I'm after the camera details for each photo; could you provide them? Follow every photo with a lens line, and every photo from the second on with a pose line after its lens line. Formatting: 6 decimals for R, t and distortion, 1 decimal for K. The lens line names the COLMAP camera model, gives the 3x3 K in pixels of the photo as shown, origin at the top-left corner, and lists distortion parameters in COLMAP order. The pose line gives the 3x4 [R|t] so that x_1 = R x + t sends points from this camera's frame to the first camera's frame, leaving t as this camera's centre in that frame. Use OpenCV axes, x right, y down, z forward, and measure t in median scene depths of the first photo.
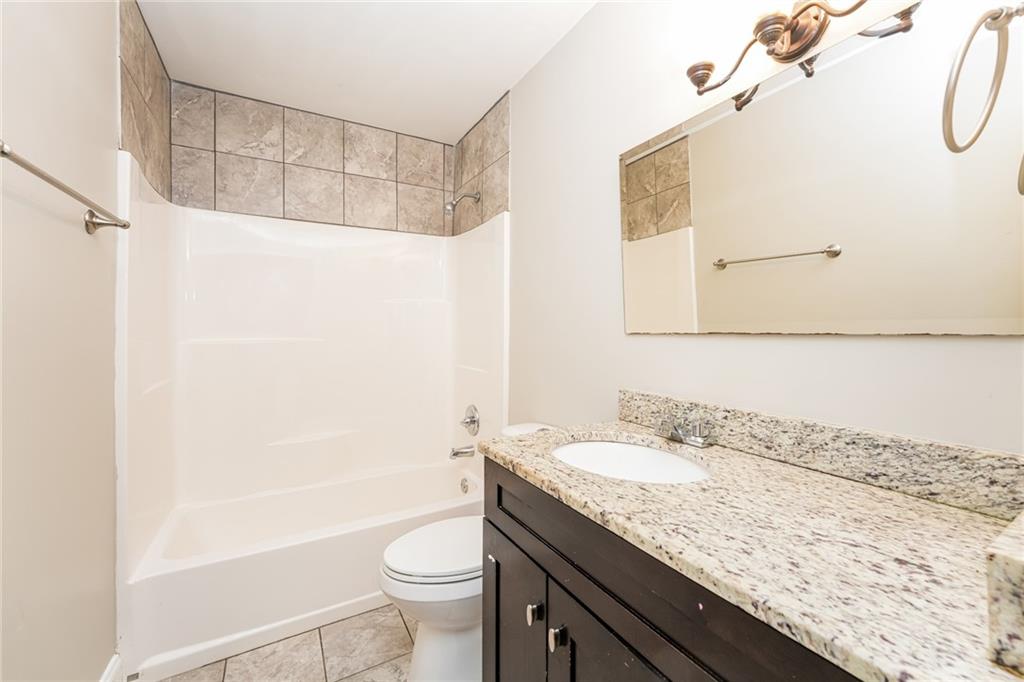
lens RADIAL K [[419.7, 0, 504.9], [0, 419.7, 327.1], [0, 0, 1]] dist [-0.019612, 0.000652]
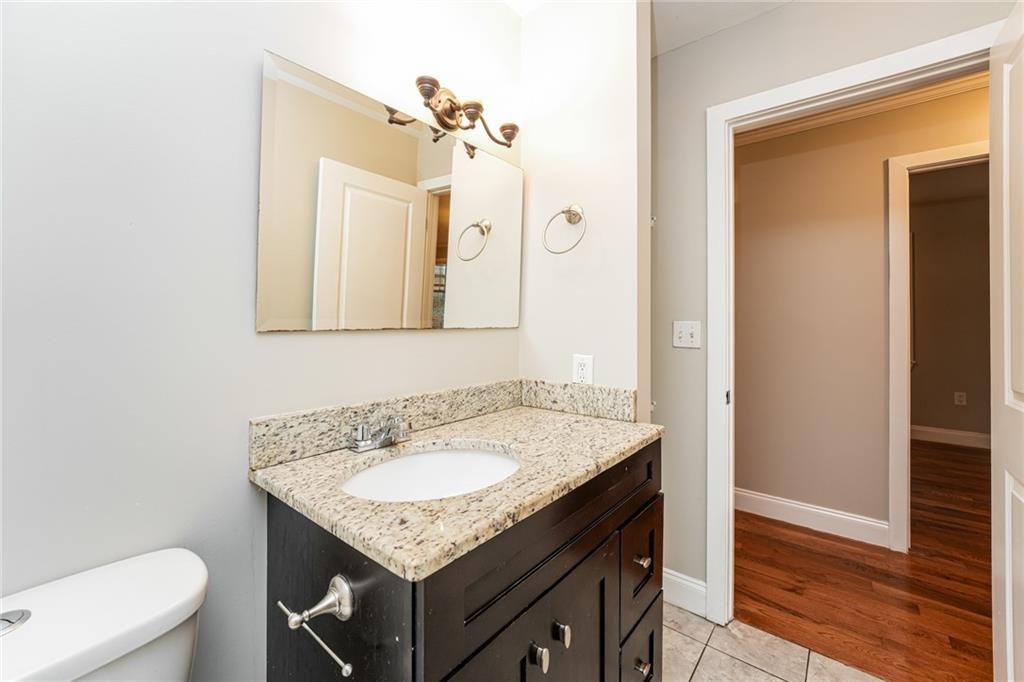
lens RADIAL K [[419.7, 0, 504.9], [0, 419.7, 327.1], [0, 0, 1]] dist [-0.019612, 0.000652]
pose [[-0.376489, -0.001784, 0.926419, -0.622228], [-0.002582, 0.999996, 0.000877, 0.009378], [-0.926417, -0.002062, -0.376492, 1.263093]]
